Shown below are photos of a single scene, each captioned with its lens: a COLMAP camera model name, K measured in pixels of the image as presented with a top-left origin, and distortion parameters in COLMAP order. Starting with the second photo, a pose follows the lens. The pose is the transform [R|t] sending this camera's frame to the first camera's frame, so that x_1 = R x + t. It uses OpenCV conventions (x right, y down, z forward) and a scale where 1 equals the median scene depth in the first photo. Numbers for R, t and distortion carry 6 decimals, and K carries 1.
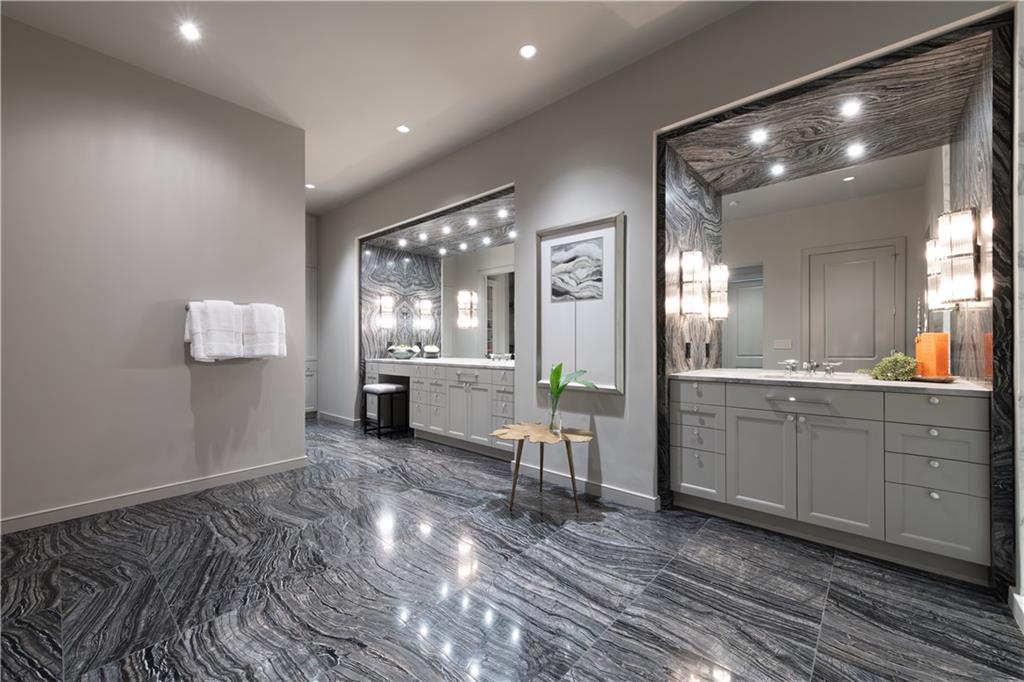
lens RADIAL K [[417.3, 0, 505.9], [0, 417.3, 341.5], [0, 0, 1]] dist [0.021453, -0.009566]
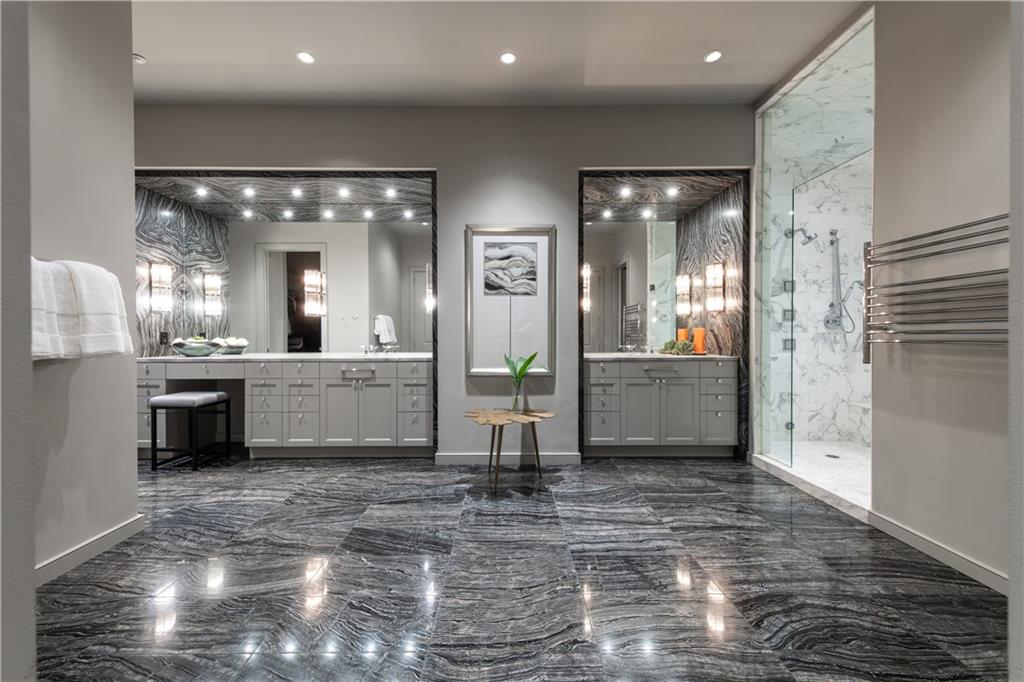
lens RADIAL K [[417.3, 0, 505.9], [0, 417.3, 341.5], [0, 0, 1]] dist [0.021453, -0.009566]
pose [[0.717842, -0.010310, 0.696130, -0.615677], [-0.001559, 0.999864, 0.016416, 0.006750], [-0.696204, -0.012870, 0.717728, 0.208833]]
